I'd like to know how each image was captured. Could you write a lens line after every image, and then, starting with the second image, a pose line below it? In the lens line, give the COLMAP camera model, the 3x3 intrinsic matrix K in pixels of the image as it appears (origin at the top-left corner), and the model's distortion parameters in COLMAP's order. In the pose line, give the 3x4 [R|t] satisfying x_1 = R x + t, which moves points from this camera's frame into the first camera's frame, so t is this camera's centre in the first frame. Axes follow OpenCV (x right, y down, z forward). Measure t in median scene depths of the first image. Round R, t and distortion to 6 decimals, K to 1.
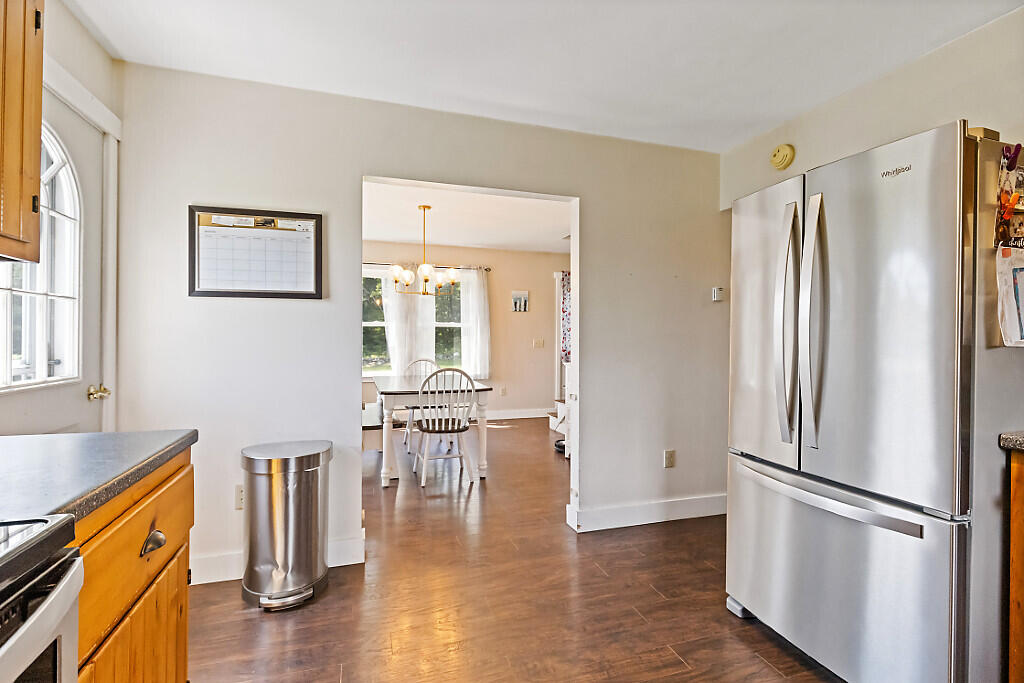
lens RADIAL K [[473.0, 0, 507.9], [0, 473.0, 335.6], [0, 0, 1]] dist [0.001561, 0.000160]
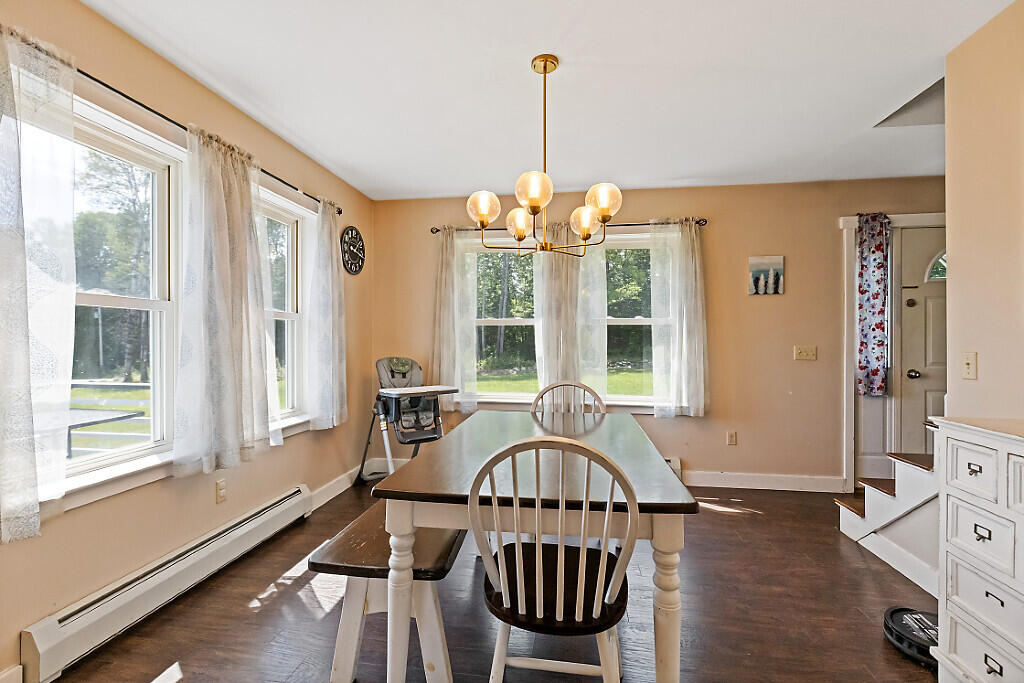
lens RADIAL K [[374.1, 0, 553.5], [0, 374.1, 338.1], [0, 0, 1]] dist [0.000430, -0.000057]
pose [[0.899763, -0.003036, -0.436368, -0.019324], [0.000329, 0.999980, -0.006278, 0.005467], [0.436379, 0.005505, 0.899746, 1.443722]]
